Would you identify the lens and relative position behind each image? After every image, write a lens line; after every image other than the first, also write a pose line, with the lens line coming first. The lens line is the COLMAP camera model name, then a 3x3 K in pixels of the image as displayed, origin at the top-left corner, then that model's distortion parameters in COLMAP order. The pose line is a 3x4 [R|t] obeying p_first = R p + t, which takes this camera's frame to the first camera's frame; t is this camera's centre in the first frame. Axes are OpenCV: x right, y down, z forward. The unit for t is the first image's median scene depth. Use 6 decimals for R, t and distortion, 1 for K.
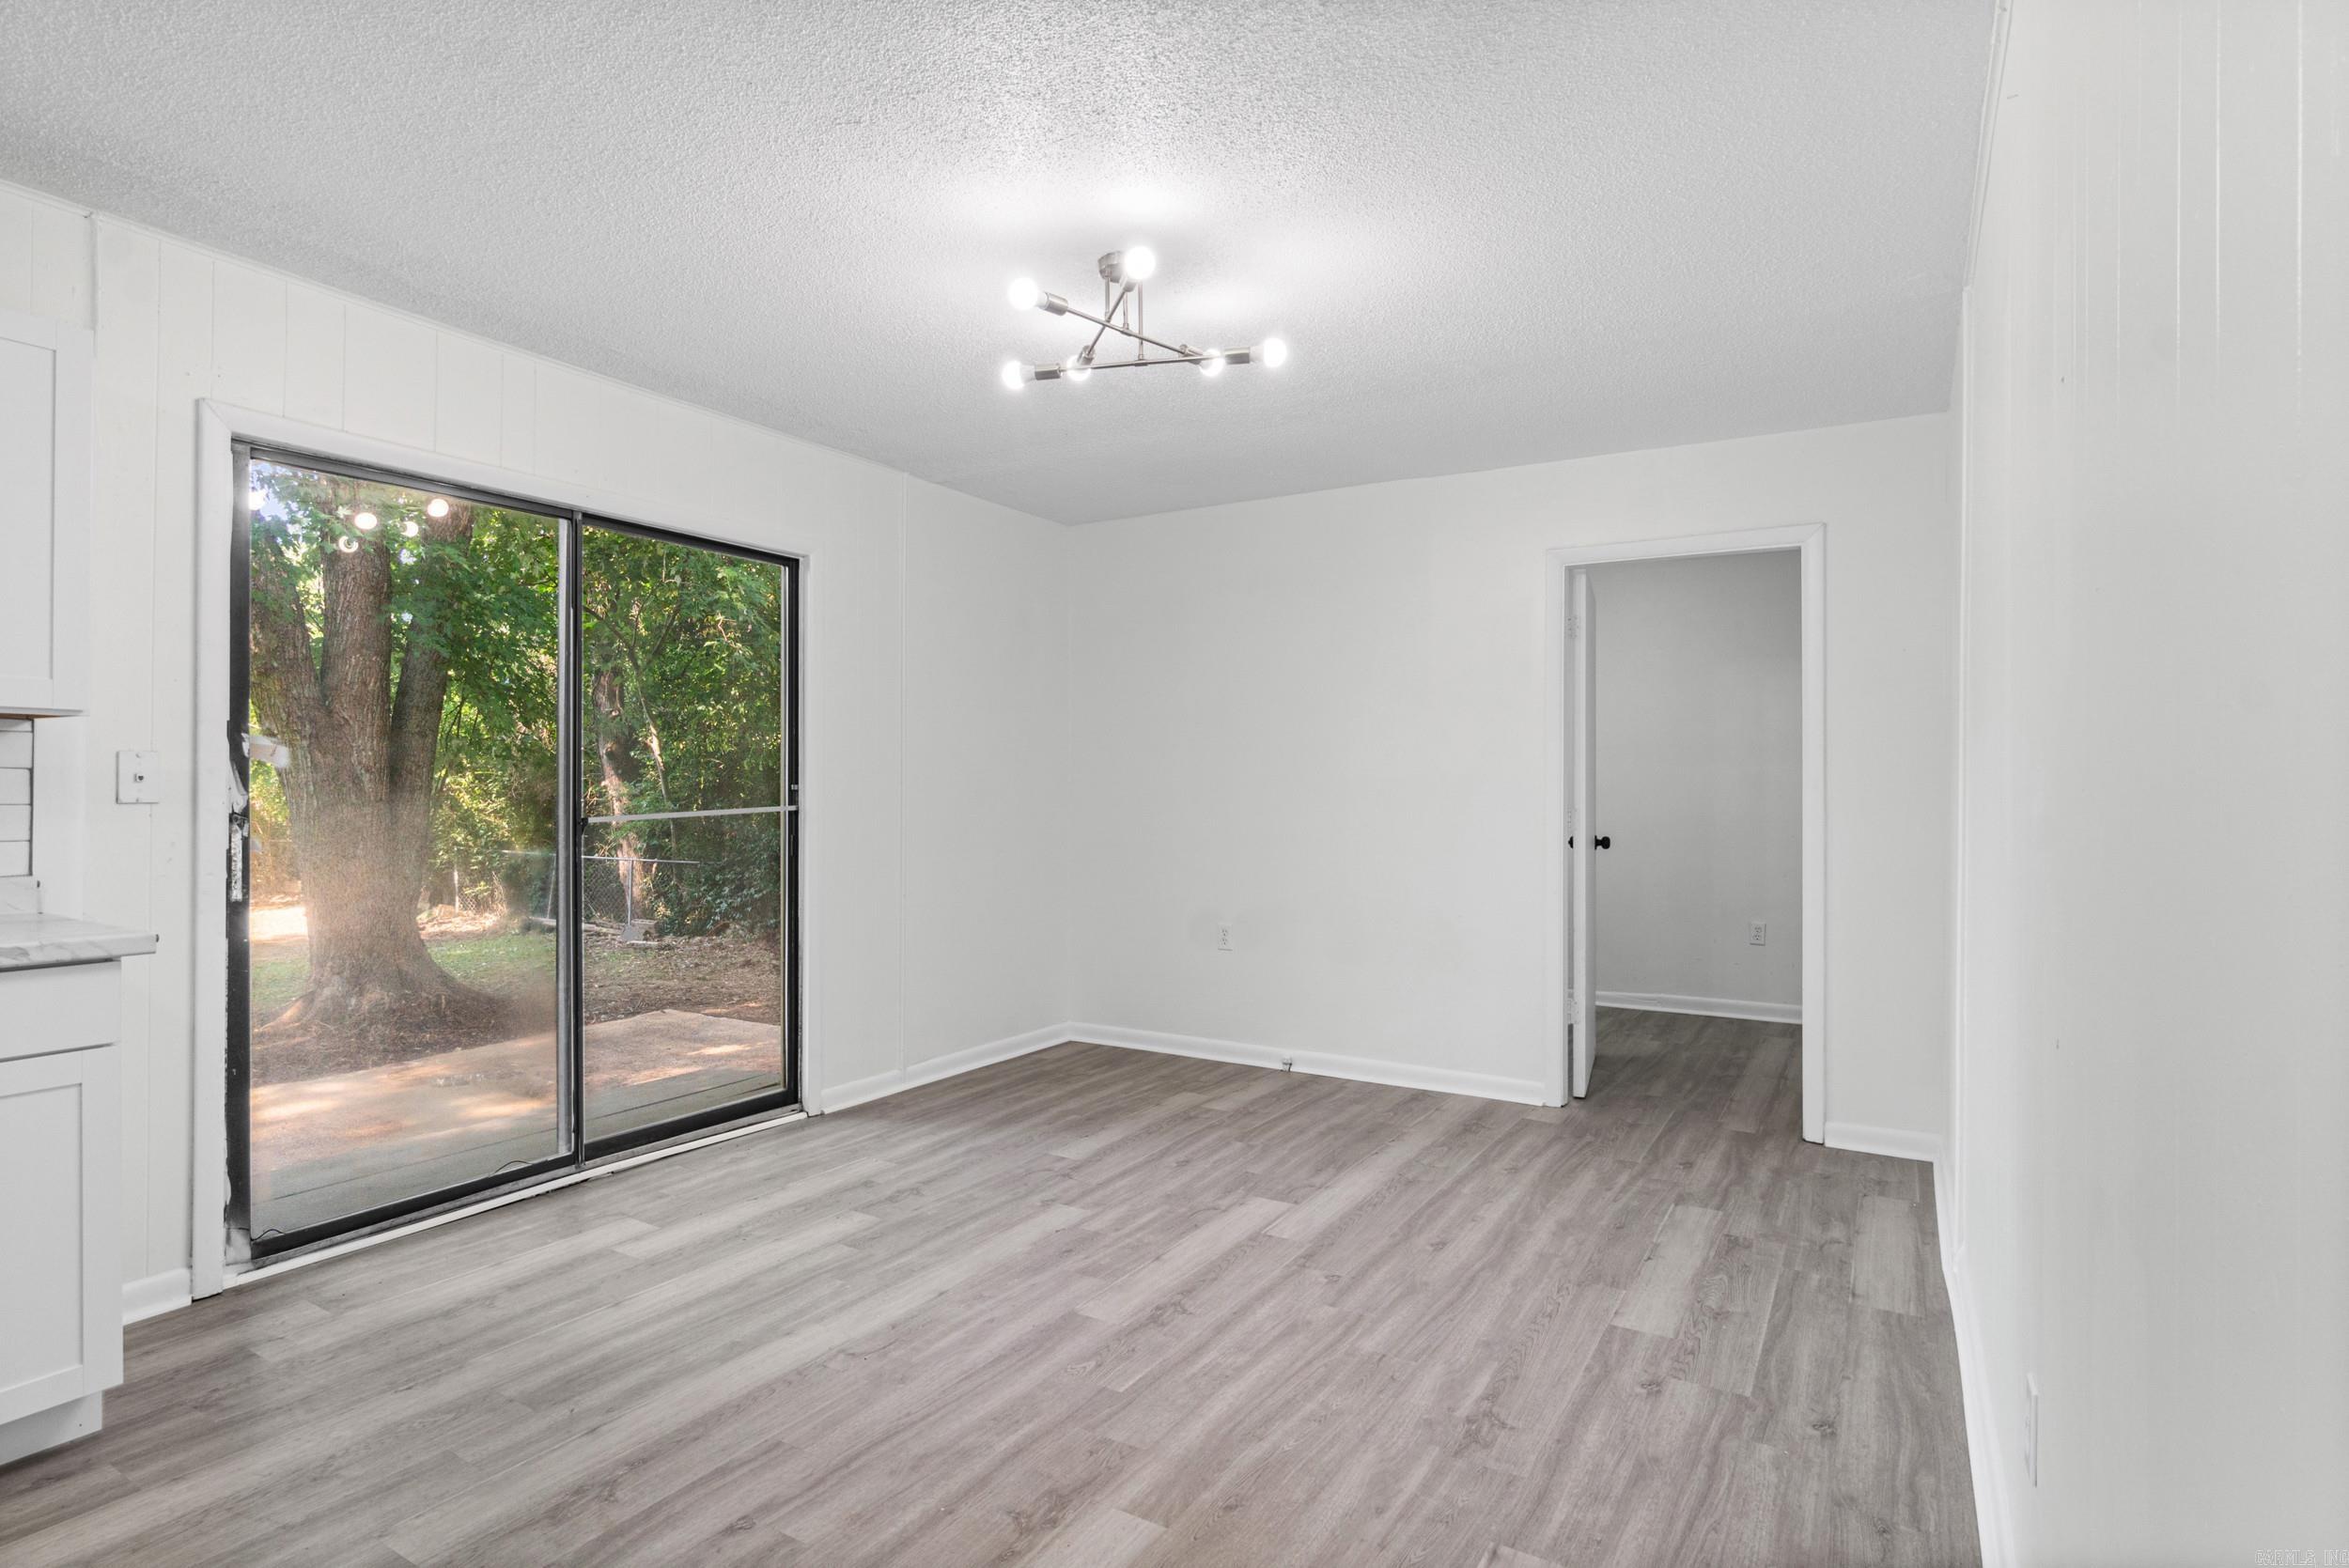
lens RADIAL K [[1222.3, 0, 1160.4], [0, 1222.3, 777.5], [0, 0, 1]] dist [-0.003327, 0.002052]
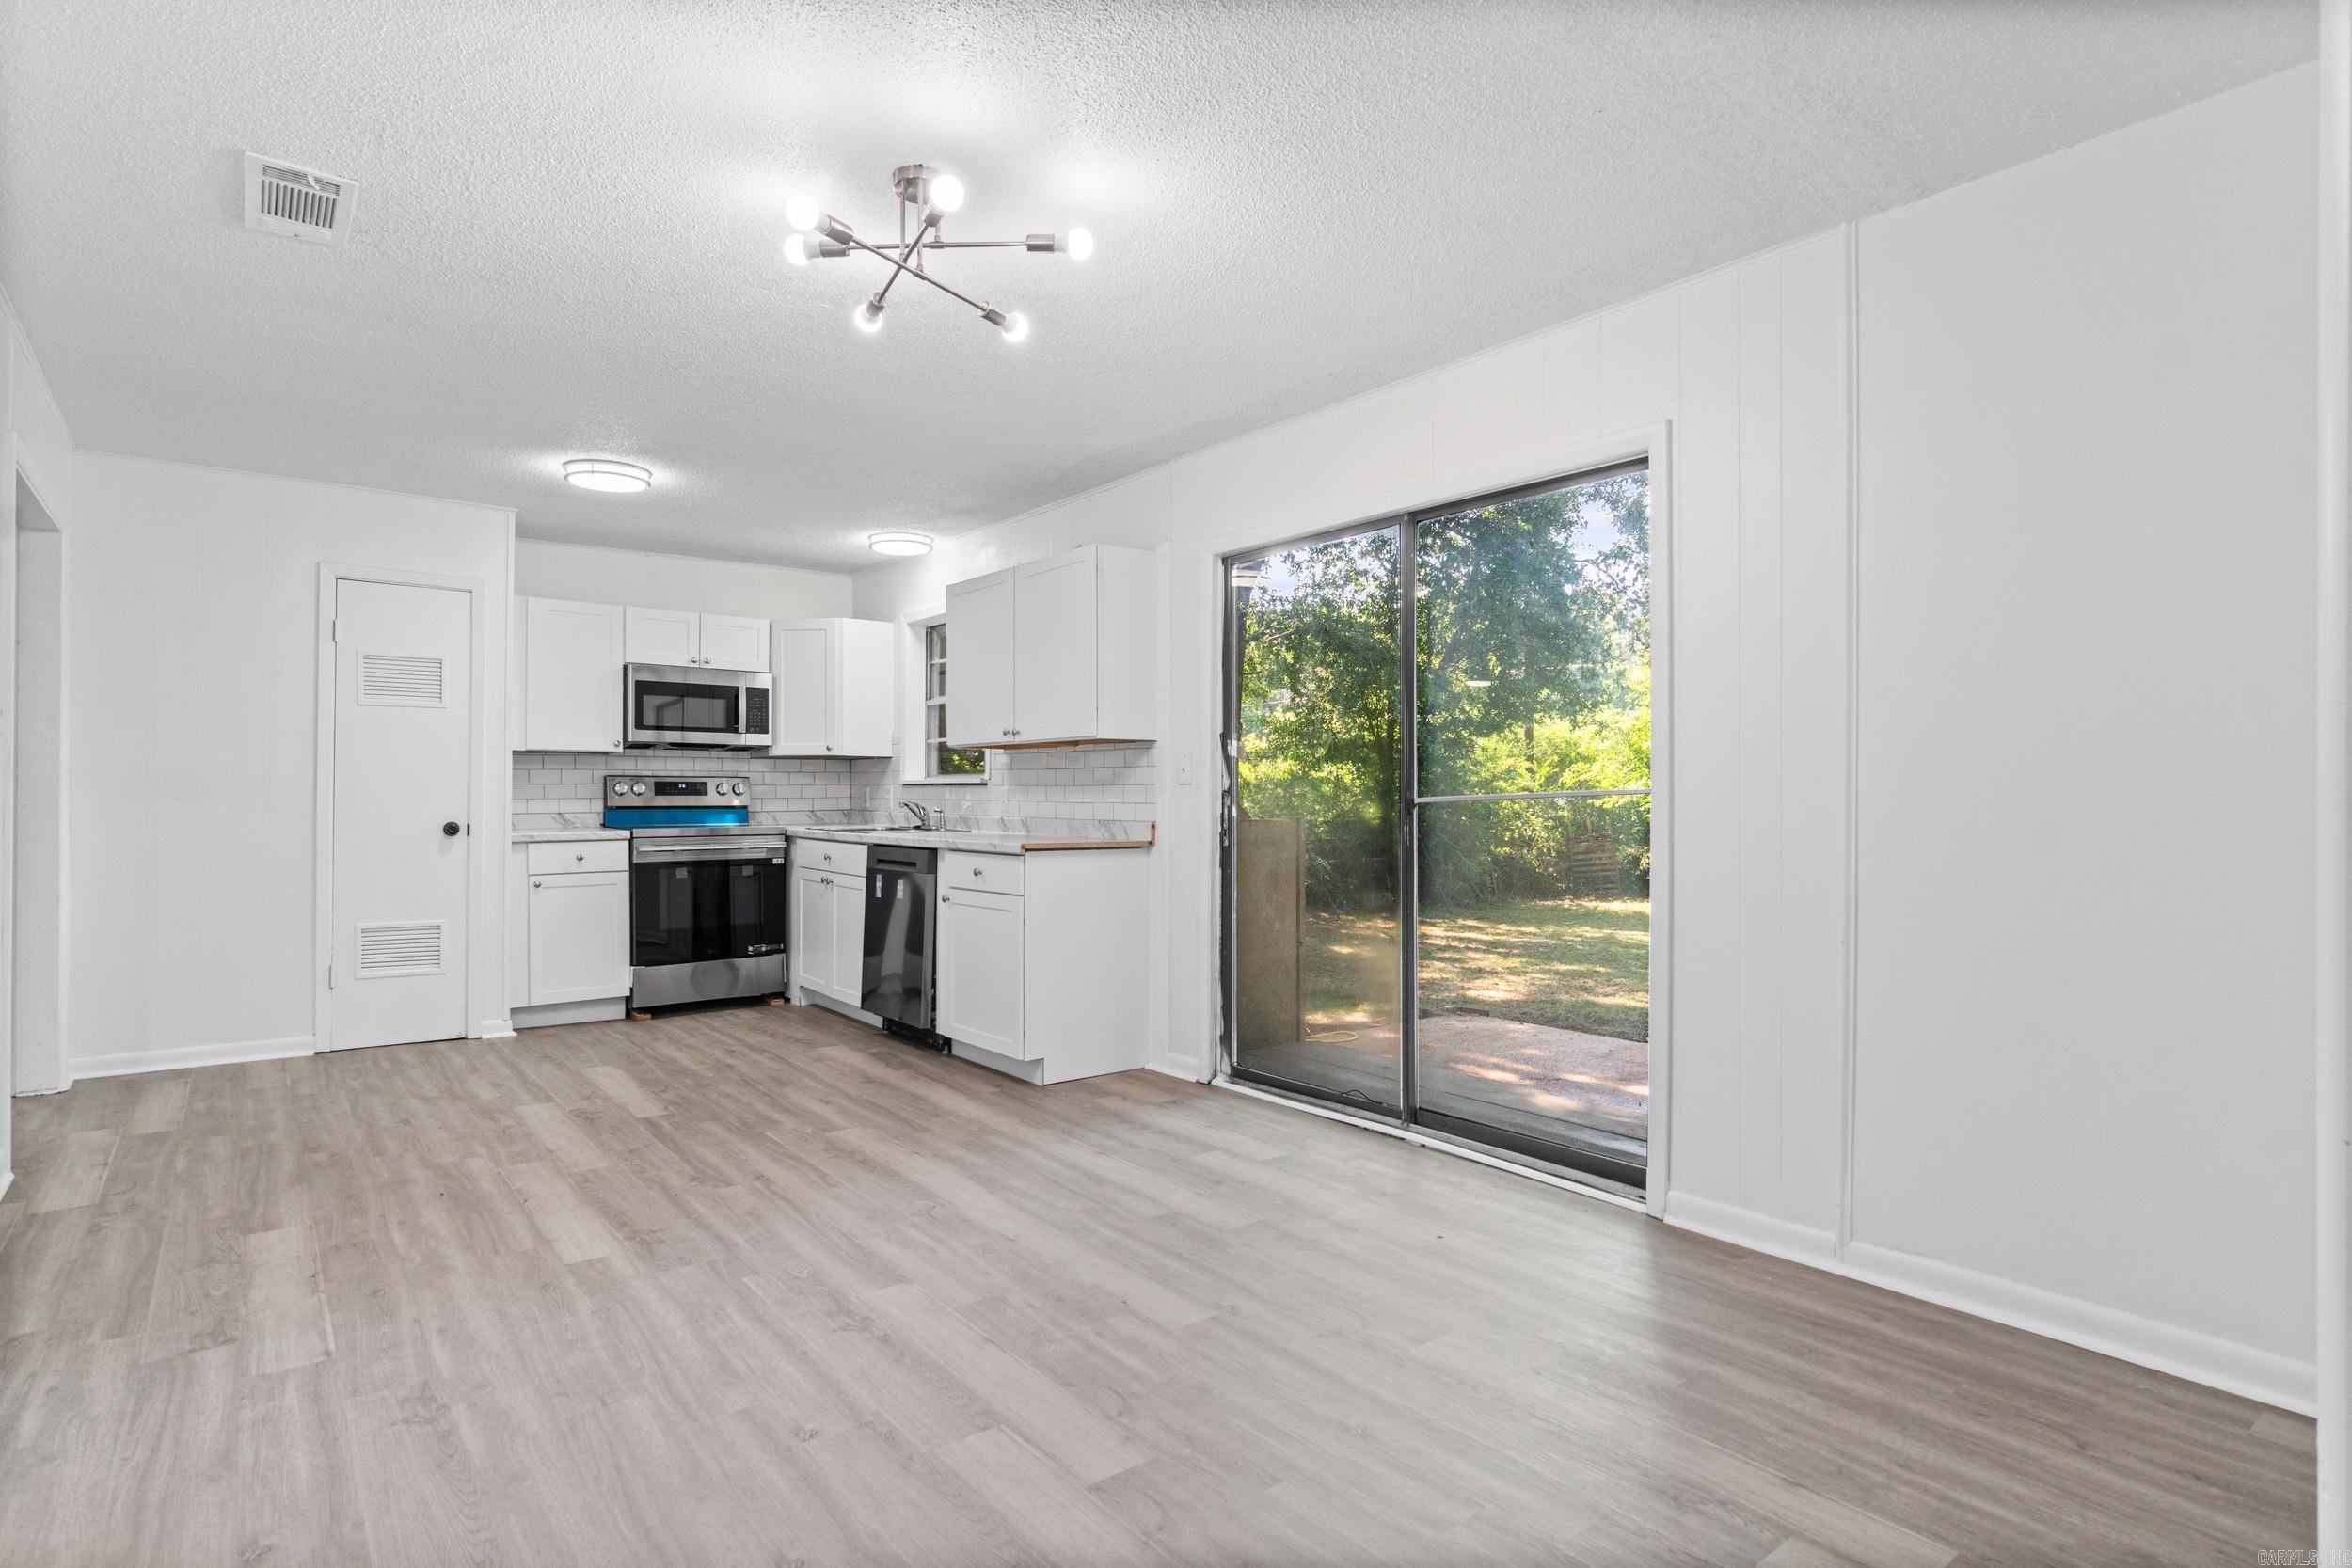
lens RADIAL K [[1223.8, 0, 1165.6], [0, 1223.8, 797.9], [0, 0, 1]] dist [-0.003327, 0.002052]
pose [[-0.371948, -0.007131, -0.928226, 0.755942], [0.003617, 0.999952, -0.009131, 0.053238], [0.928247, -0.006754, -0.371904, 1.528388]]
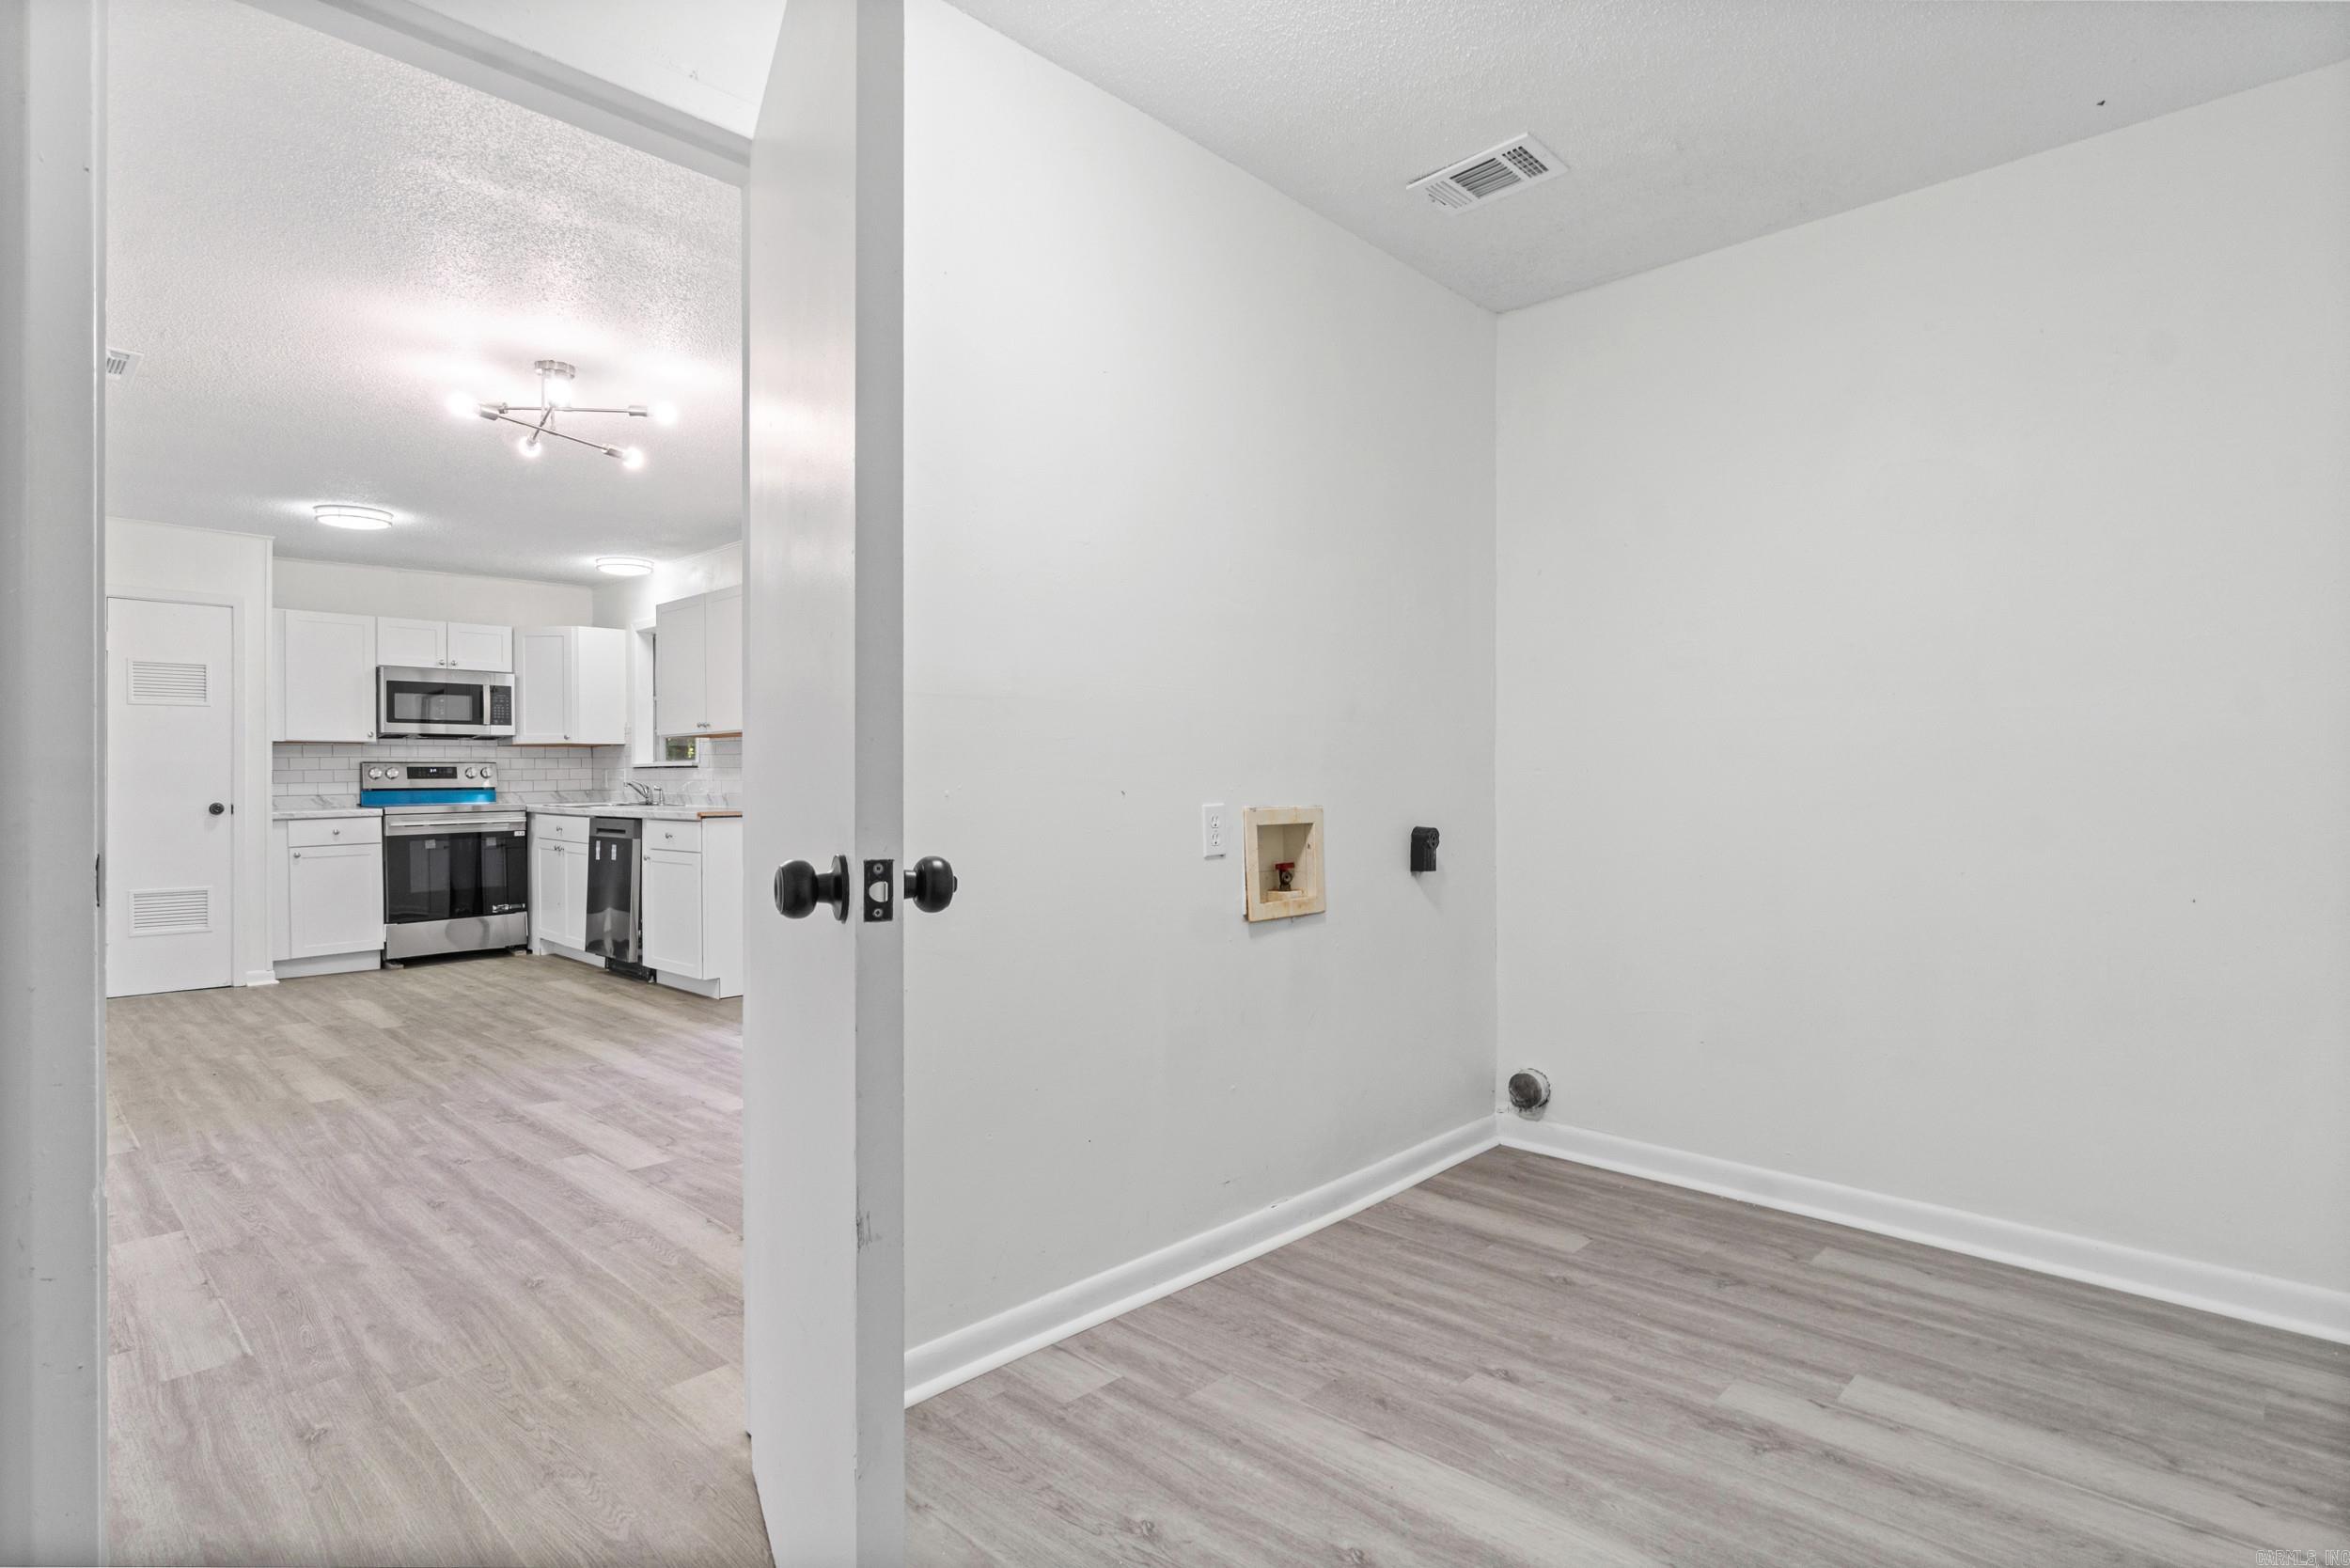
lens RADIAL K [[1222.9, 0, 1162.4], [0, 1222.9, 781.1], [0, 0, 1]] dist [-0.003327, 0.002052]
pose [[-0.244965, -0.002636, -0.969528, 1.154874], [0.014562, 0.999874, -0.006398, 0.069966], [0.969423, -0.015685, -0.244895, 2.026029]]
